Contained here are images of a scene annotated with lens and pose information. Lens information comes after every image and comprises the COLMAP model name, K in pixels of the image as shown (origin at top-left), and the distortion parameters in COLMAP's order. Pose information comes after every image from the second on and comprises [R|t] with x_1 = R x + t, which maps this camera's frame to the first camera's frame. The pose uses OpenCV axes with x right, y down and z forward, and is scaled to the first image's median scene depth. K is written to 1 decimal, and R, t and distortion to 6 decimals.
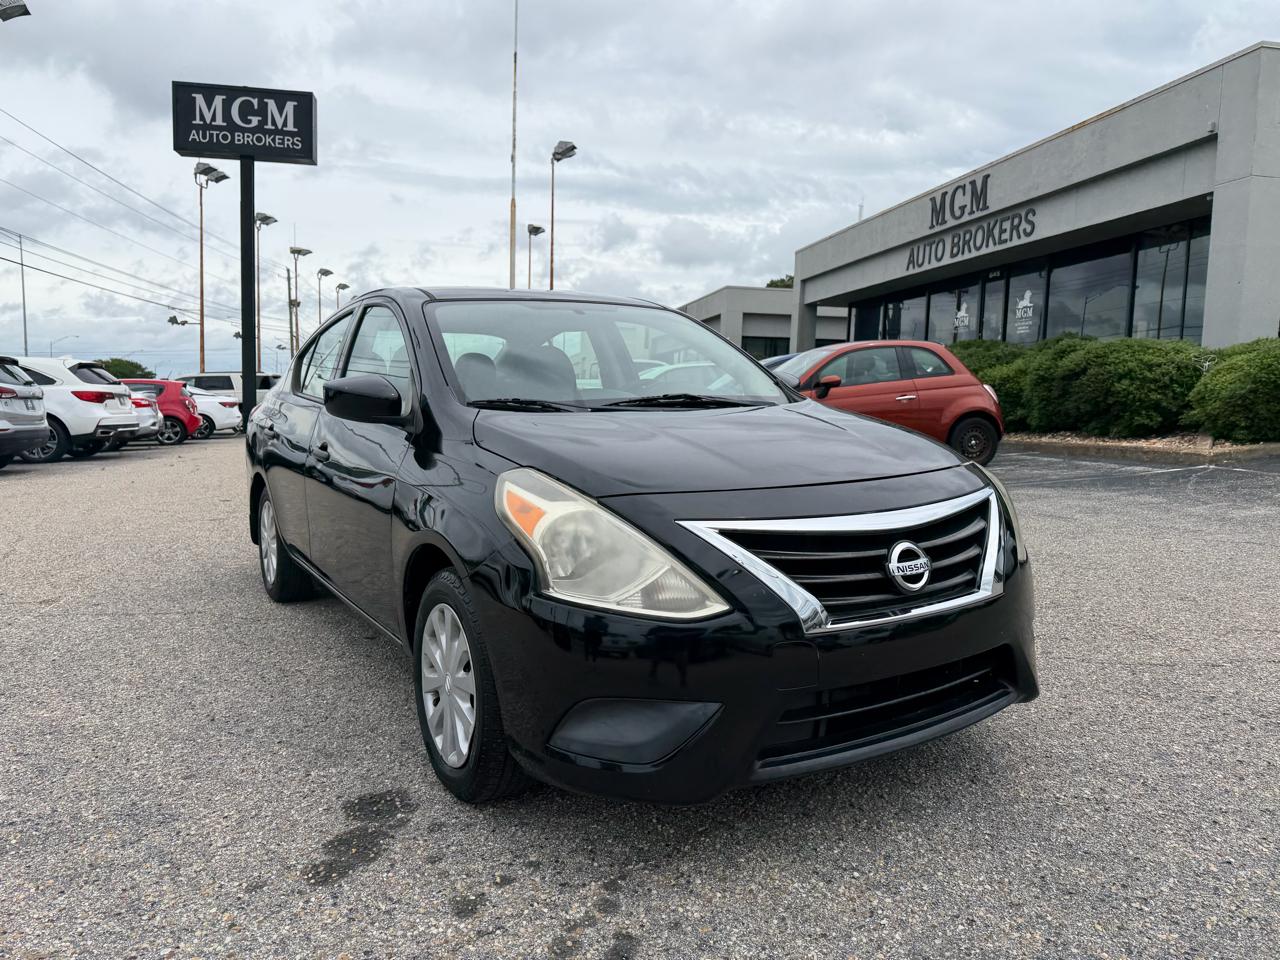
lens RADIAL K [[900.7, 0, 632.5], [0, 900.7, 462.3], [0, 0, 1]] dist [0.027500, -0.035740]
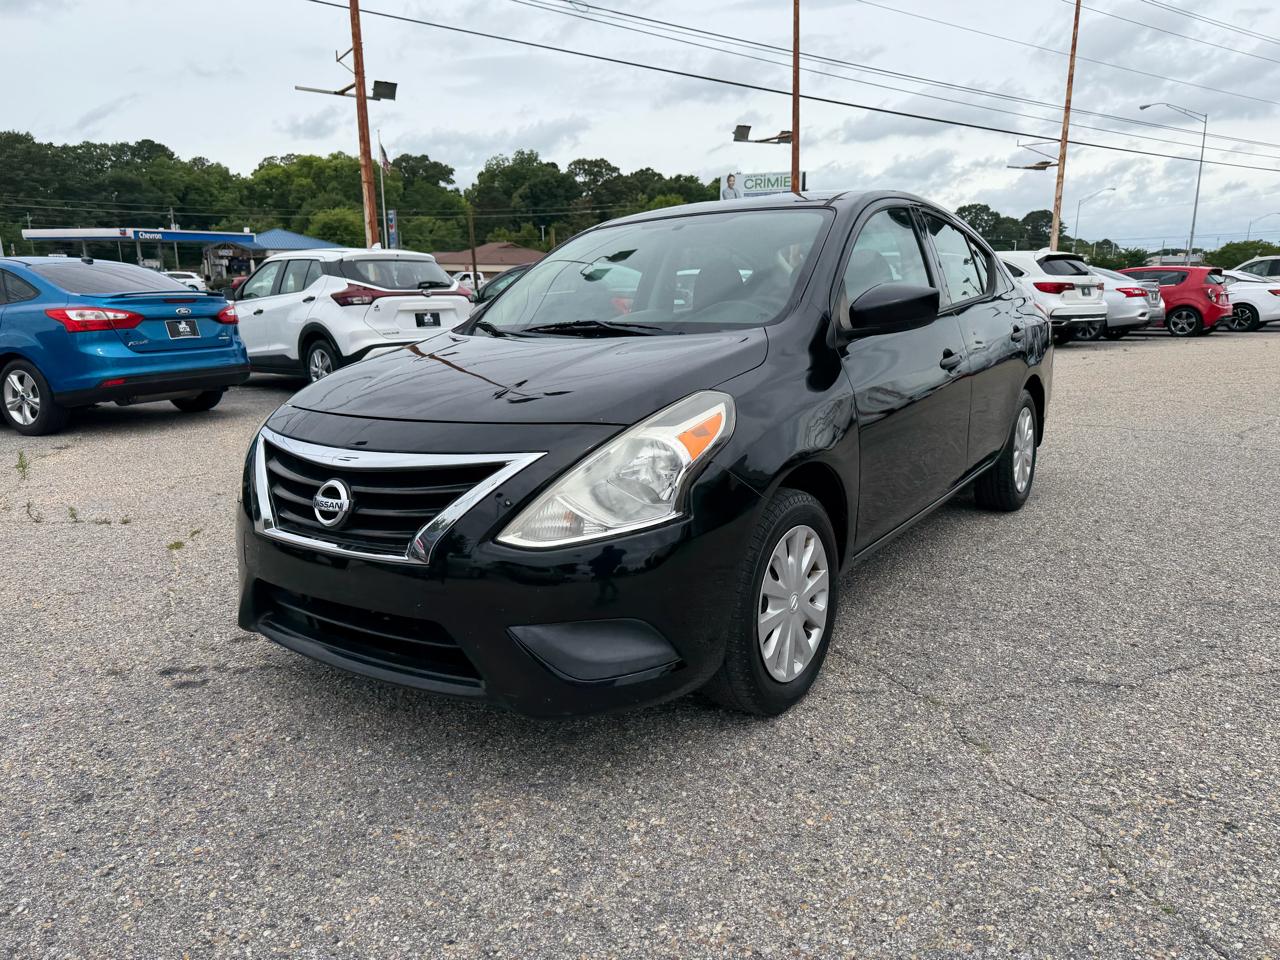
lens RADIAL K [[900.7, 0, 636.0], [0, 900.7, 474.5], [0, 0, 1]] dist [0.027500, -0.035740]
pose [[0.397512, 0.183482, -0.899065, 0.269414], [-0.055655, 0.982821, 0.175968, -0.023447], [0.915908, -0.019911, 0.400895, 0.177050]]
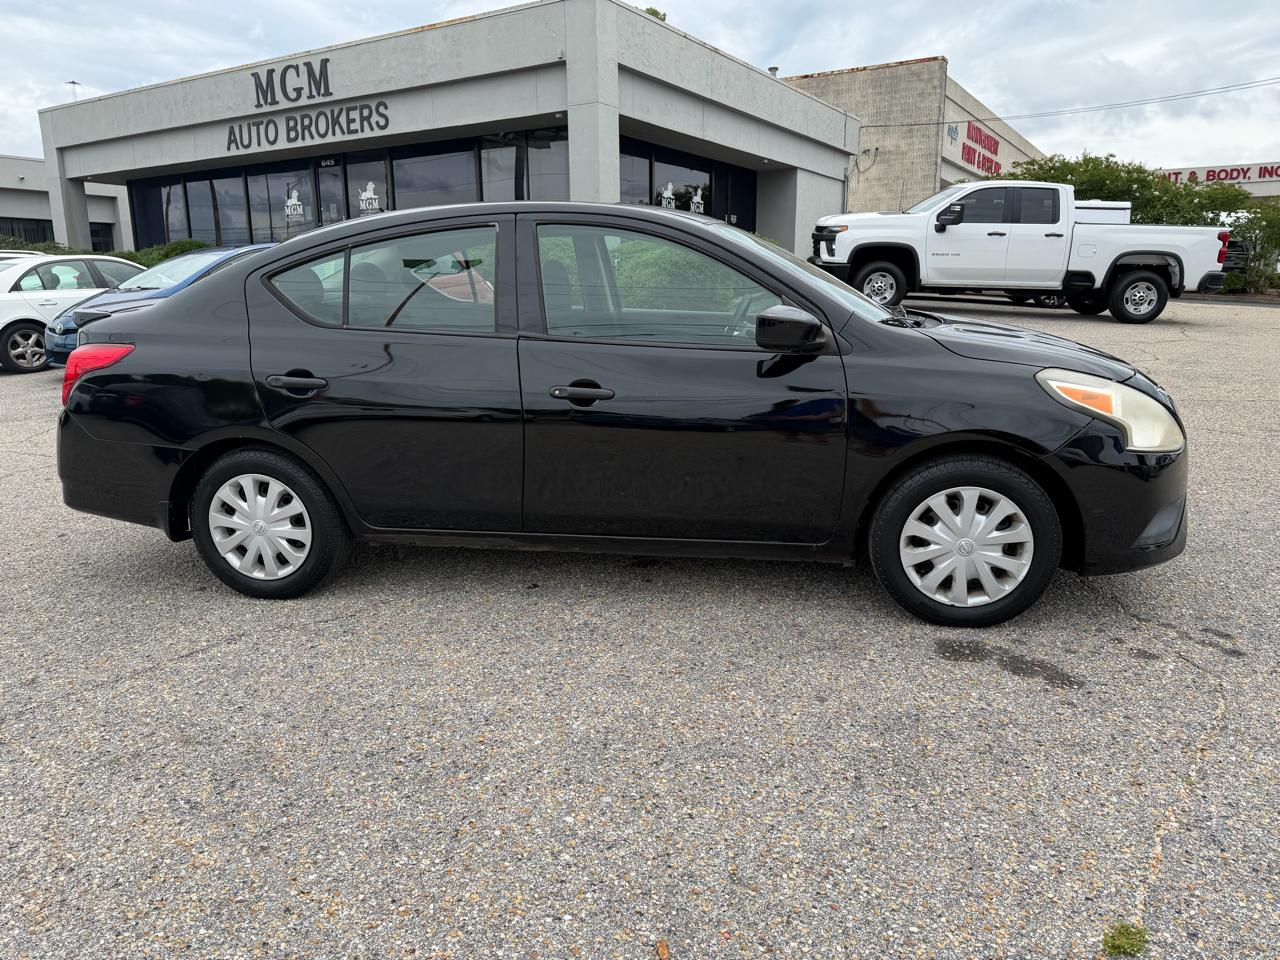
lens RADIAL K [[900.7, 0, 642.2], [0, 900.7, 477.2], [0, 0, 1]] dist [0.027500, -0.035740]
pose [[0.656577, -0.186247, 0.730903, -0.319684], [0.082995, 0.980990, 0.175417, -0.025529], [-0.749679, -0.054513, 0.659552, 0.113751]]
